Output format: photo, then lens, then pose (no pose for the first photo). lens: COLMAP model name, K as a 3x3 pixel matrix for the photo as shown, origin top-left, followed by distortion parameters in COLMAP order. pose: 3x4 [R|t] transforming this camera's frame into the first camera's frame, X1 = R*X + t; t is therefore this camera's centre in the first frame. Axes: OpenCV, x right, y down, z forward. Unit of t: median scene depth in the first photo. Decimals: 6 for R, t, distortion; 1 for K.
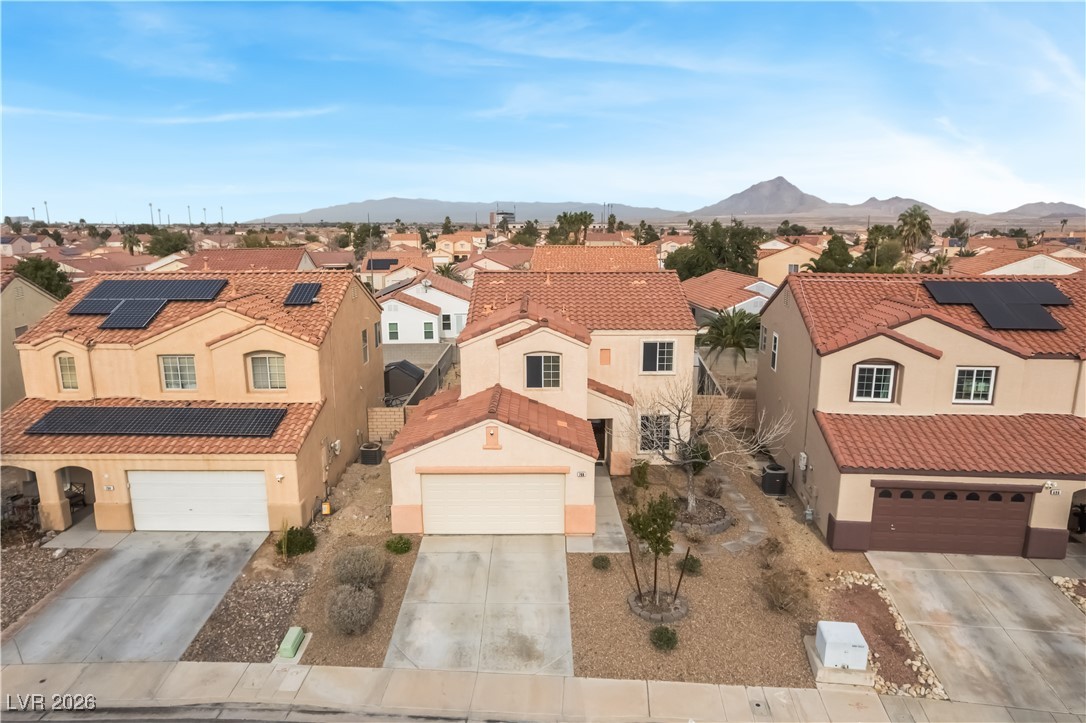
lens RADIAL K [[697.2, 0, 542.2], [0, 697.2, 365.3], [0, 0, 1]] dist [-0.078386, 0.068517]
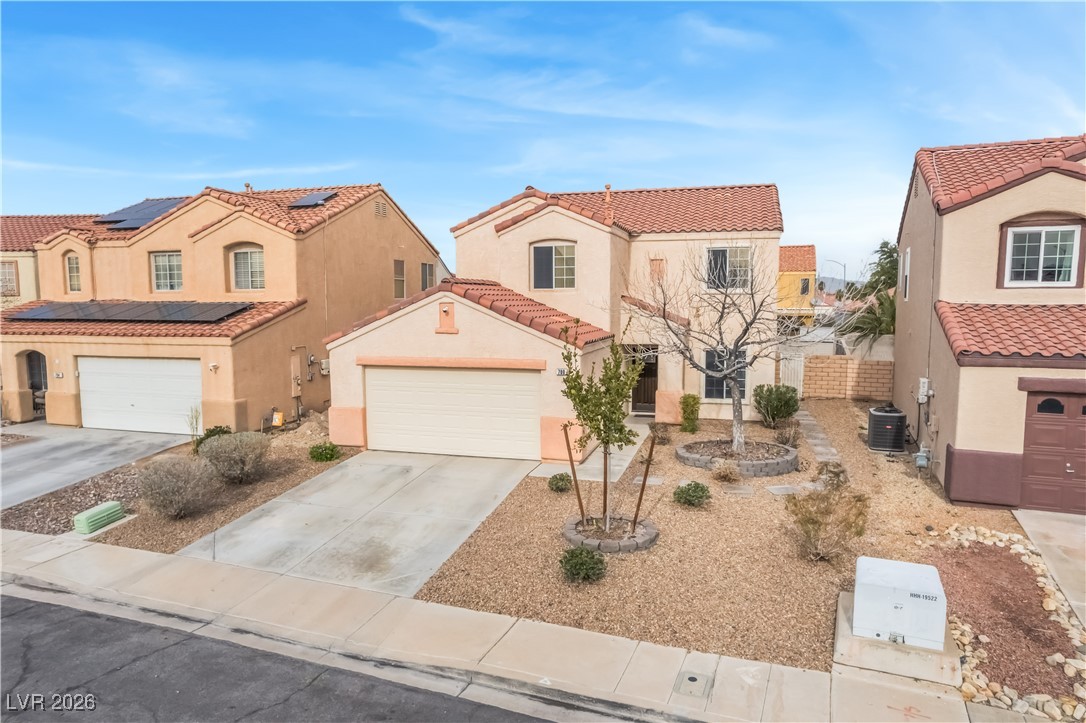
lens RADIAL K [[697.2, 0, 541.3], [0, 697.2, 363.8], [0, 0, 1]] dist [-0.078386, 0.068517]
pose [[0.958800, 0.024360, -0.283036, 0.232863], [-0.054224, 0.993692, -0.098162, 0.214832], [0.278860, 0.109465, 0.954073, 0.305276]]
